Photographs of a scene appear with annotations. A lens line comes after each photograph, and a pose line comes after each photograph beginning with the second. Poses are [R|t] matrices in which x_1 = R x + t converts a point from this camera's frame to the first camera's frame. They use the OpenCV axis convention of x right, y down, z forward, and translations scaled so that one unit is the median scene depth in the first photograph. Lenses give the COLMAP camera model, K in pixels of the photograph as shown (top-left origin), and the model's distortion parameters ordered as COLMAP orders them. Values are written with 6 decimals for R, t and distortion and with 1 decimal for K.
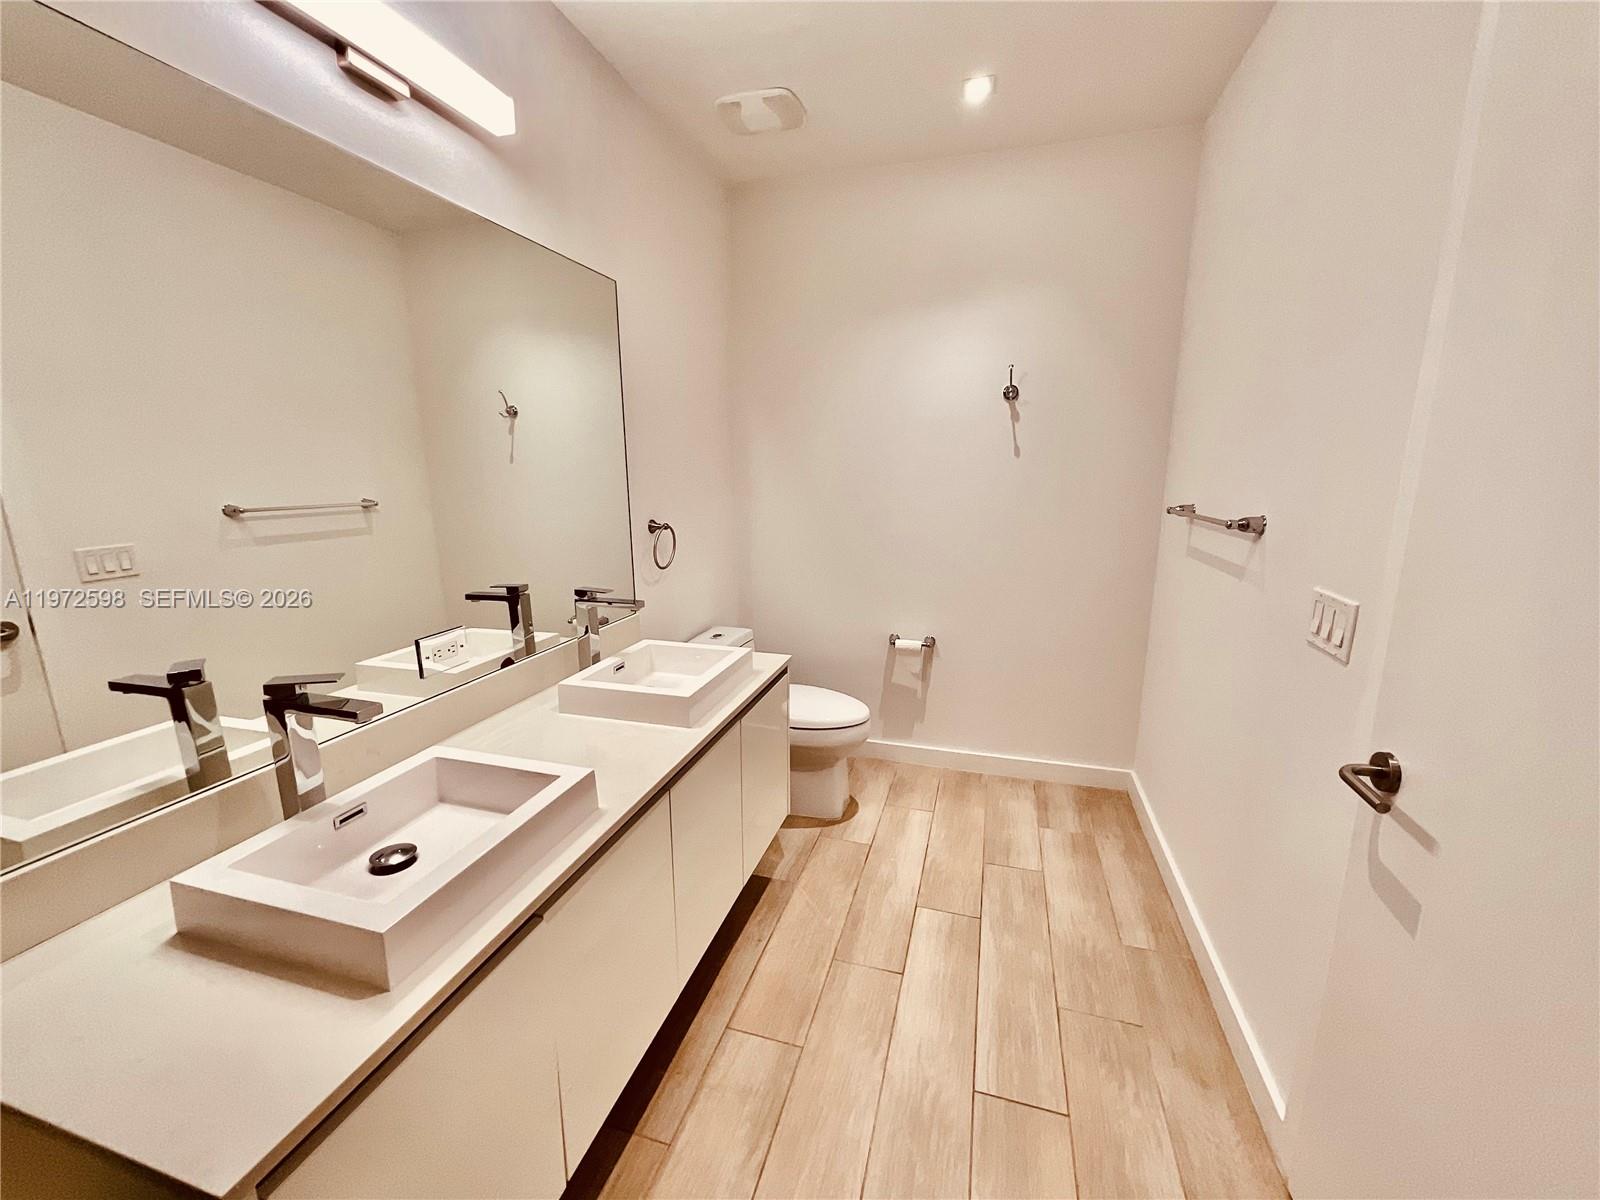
lens RADIAL K [[647.2, 0, 800.6], [0, 647.2, 598.8], [0, 0, 1]] dist [0.000949, 0.000260]
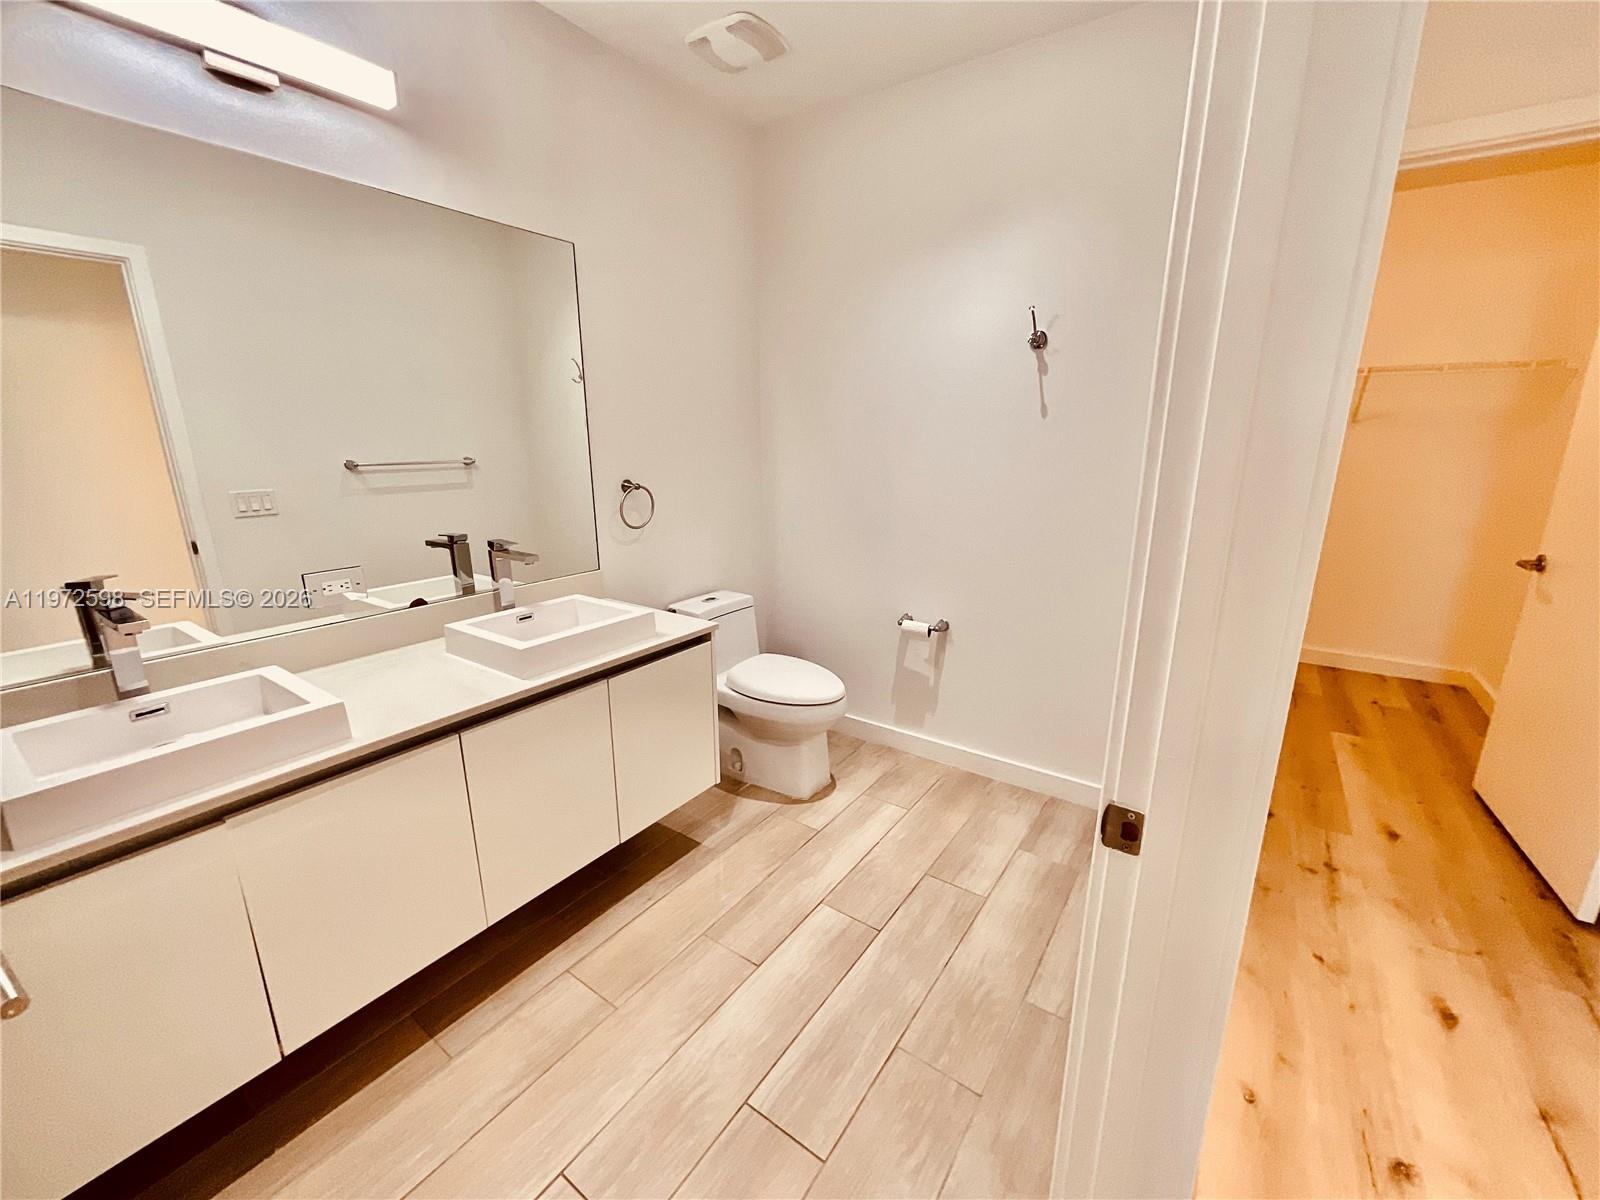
lens RADIAL K [[647.2, 0, 800.6], [0, 647.2, 598.8], [0, 0, 1]] dist [0.000949, 0.000260]
pose [[0.947965, 0.081612, -0.307736, 0.387722], [-0.067089, 0.996089, 0.057499, -0.012698], [0.311225, -0.033861, 0.949733, 0.113437]]
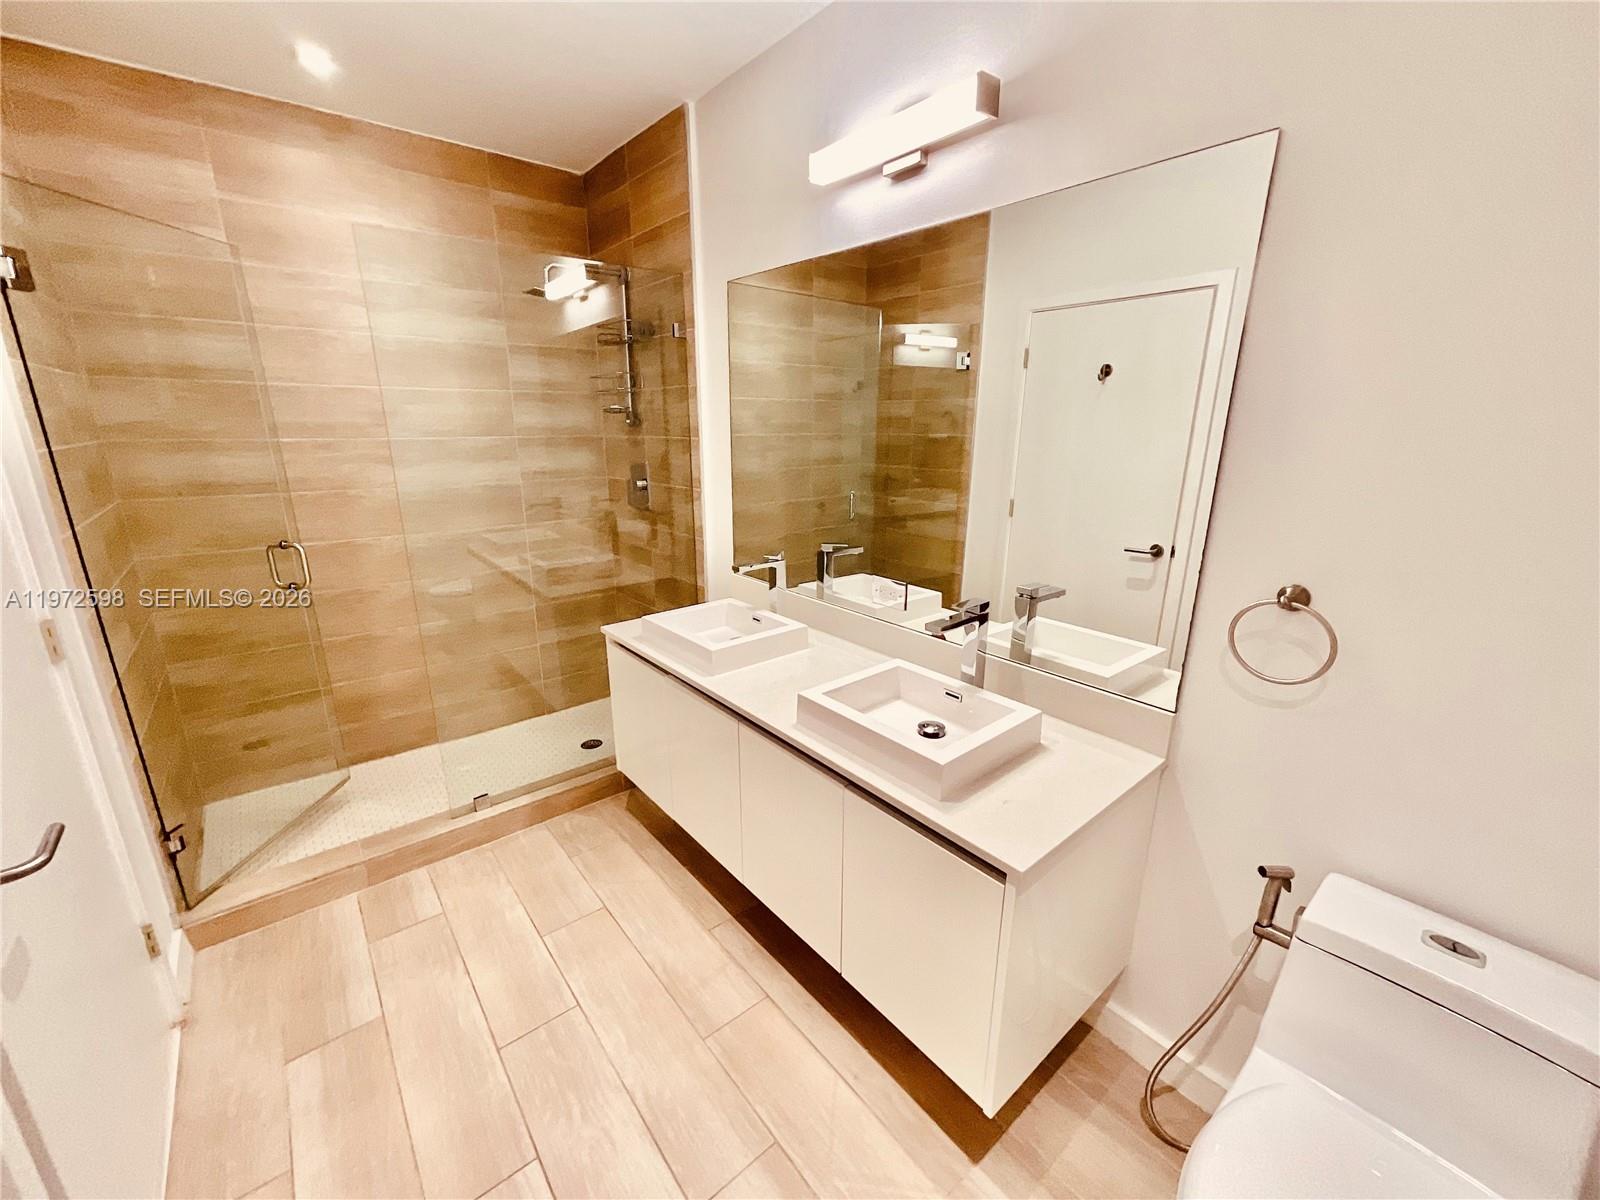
lens RADIAL K [[647.2, 0, 800.6], [0, 647.2, 598.8], [0, 0, 1]] dist [0.000949, 0.000260]
pose [[-0.555849, 0.226440, -0.799848, 0.420811], [-0.169218, 0.911217, 0.375565, -0.254991], [0.813878, 0.344106, -0.468181, 0.995461]]
